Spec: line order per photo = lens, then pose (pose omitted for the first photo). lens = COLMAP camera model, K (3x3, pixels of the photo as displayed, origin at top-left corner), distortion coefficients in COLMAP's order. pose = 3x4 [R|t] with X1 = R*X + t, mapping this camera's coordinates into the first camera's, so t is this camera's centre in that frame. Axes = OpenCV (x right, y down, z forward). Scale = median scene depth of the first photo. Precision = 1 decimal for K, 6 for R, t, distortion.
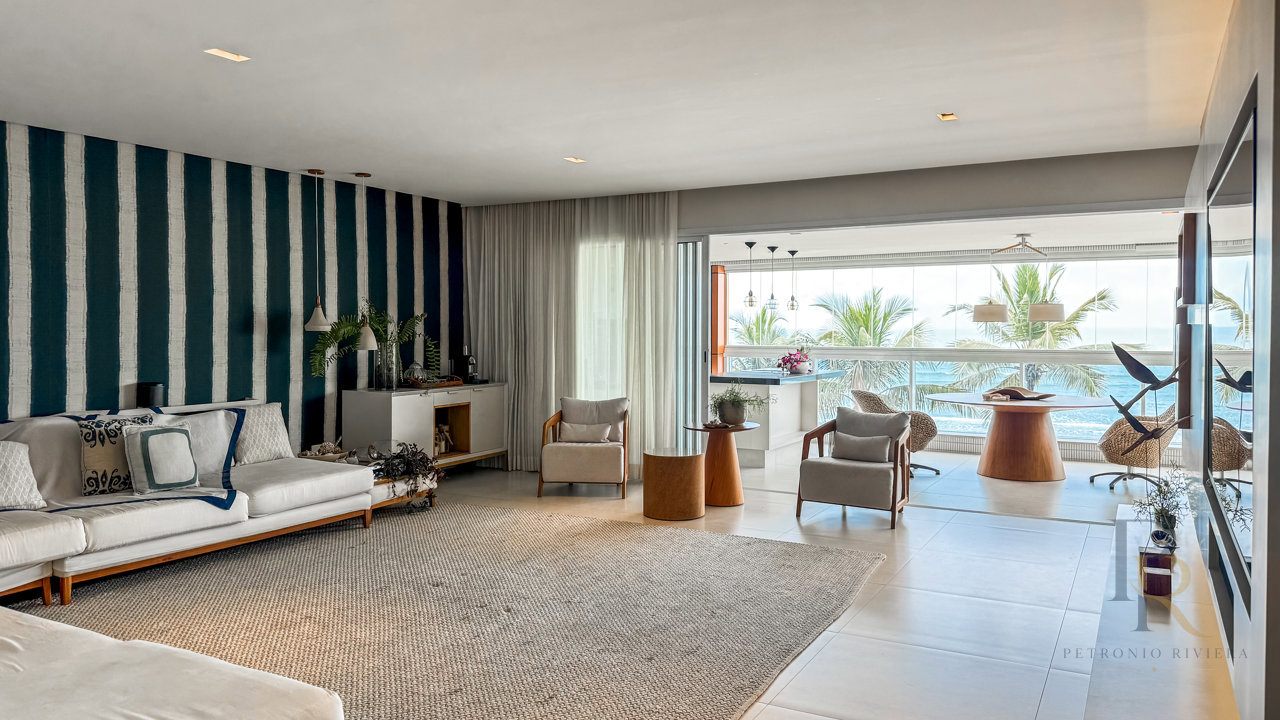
lens RADIAL K [[894.2, 0, 631.7], [0, 894.2, 364.3], [0, 0, 1]] dist [0.001032, -0.002019]
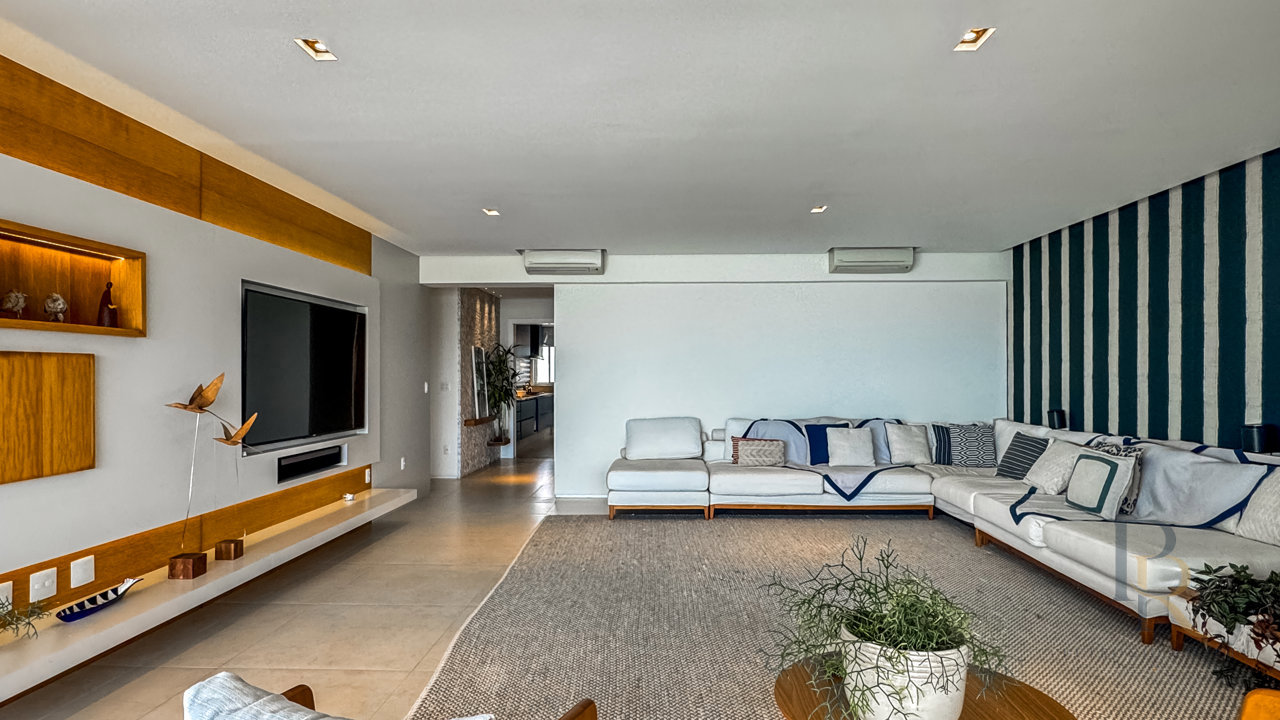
lens RADIAL K [[717.6, 0, 641.4], [0, 717.6, 365.2], [0, 0, 1]] dist [0.001351, 0.001306]
pose [[-0.882902, -0.003724, -0.469542, 0.260695], [-0.016913, 0.999572, 0.023875, -0.034655], [0.469252, 0.029021, -0.882587, 1.053046]]
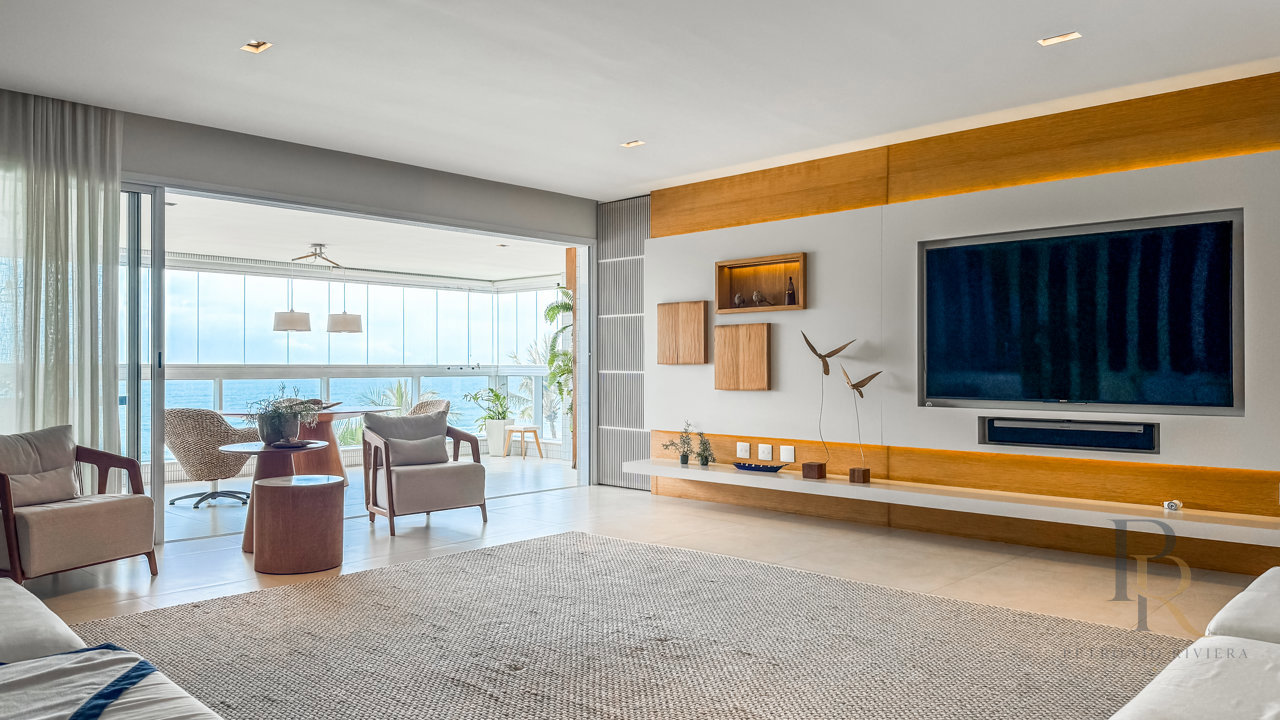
lens RADIAL K [[894.2, 0, 631.7], [0, 894.2, 364.3], [0, 0, 1]] dist [0.001032, -0.002019]
pose [[0.236084, 0.003760, 0.971725, -0.520049], [0.040586, 0.999082, -0.013726, 0.019988], [-0.970885, 0.042679, 0.235714, 0.472769]]
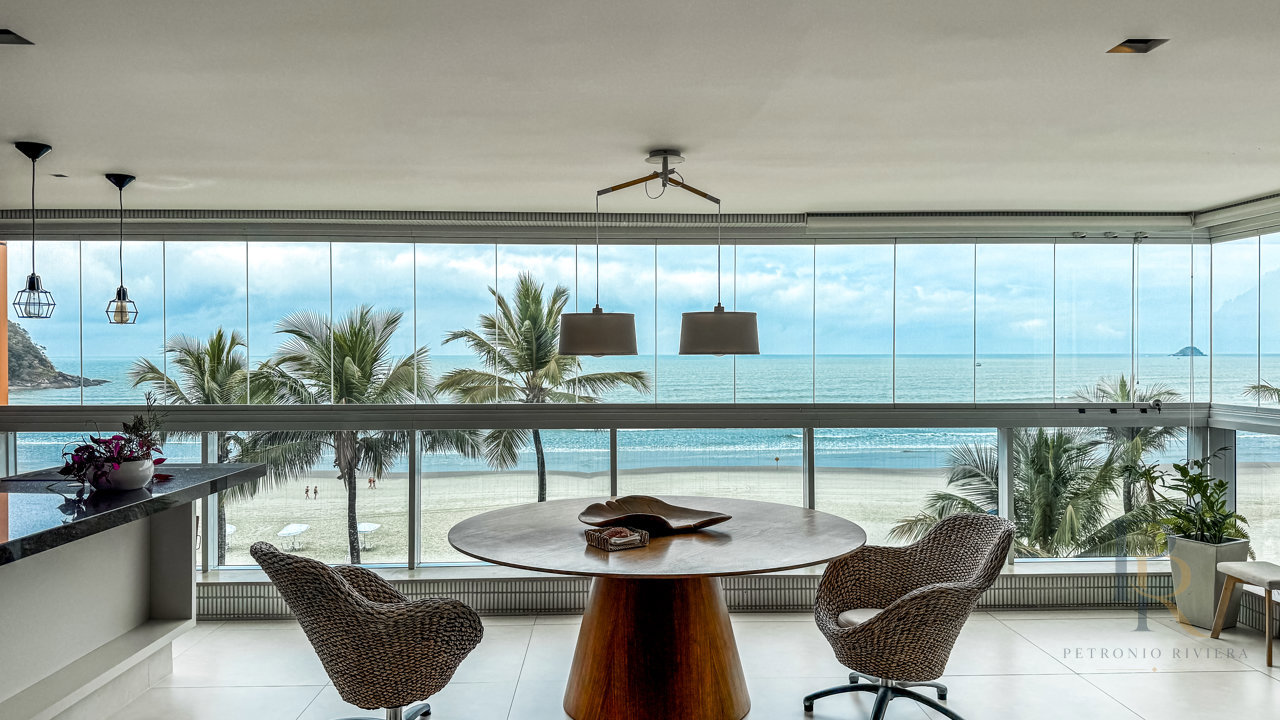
lens RADIAL K [[894.2, 0, 631.7], [0, 894.2, 364.3], [0, 0, 1]] dist [0.001032, -0.002019]
pose [[0.853215, -0.009003, 0.521482, 0.219668], [0.025441, 0.999379, -0.024372, -0.035618], [-0.520939, 0.034062, 0.852914, 0.716846]]
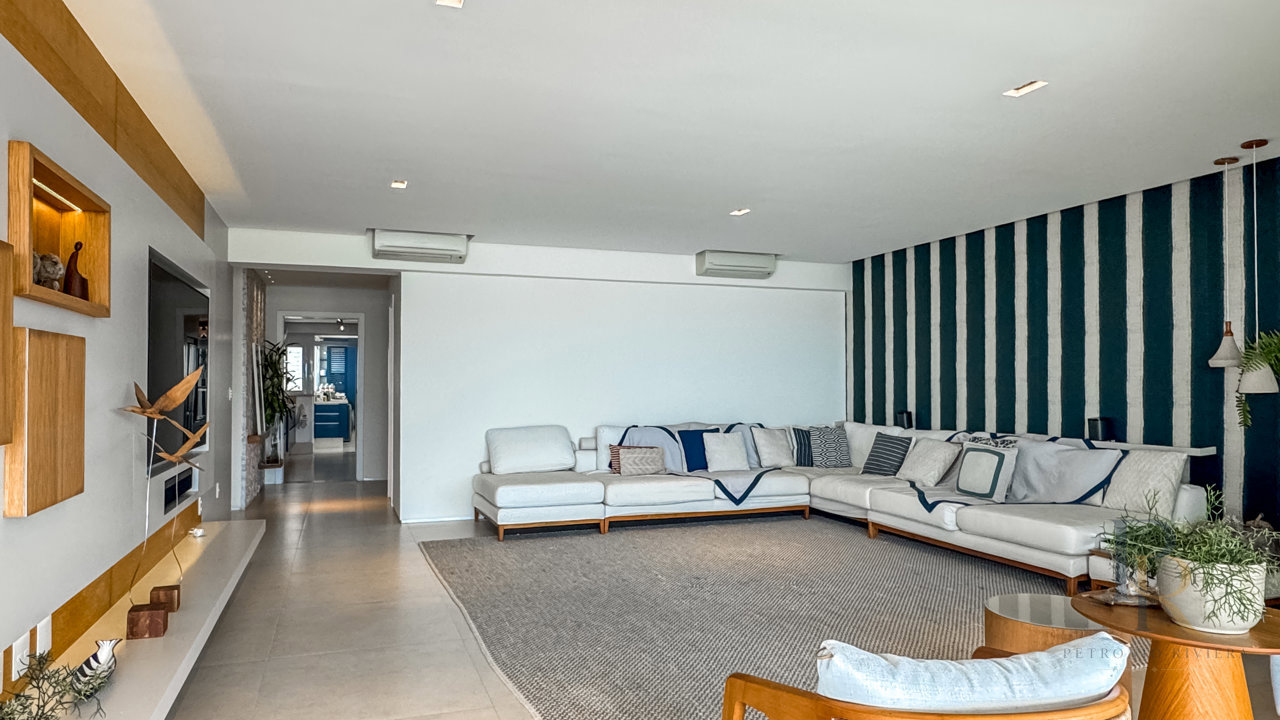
lens RADIAL K [[814.5, 0, 640.0], [0, 814.5, 360.0], [0, 0, 1]] dist [0.003641, -0.000158]
pose [[-0.640814, -0.021728, -0.767389, 0.456212], [-0.030883, 0.999520, -0.002511, -0.023175], [0.767075, 0.022090, -0.641177, 0.948342]]
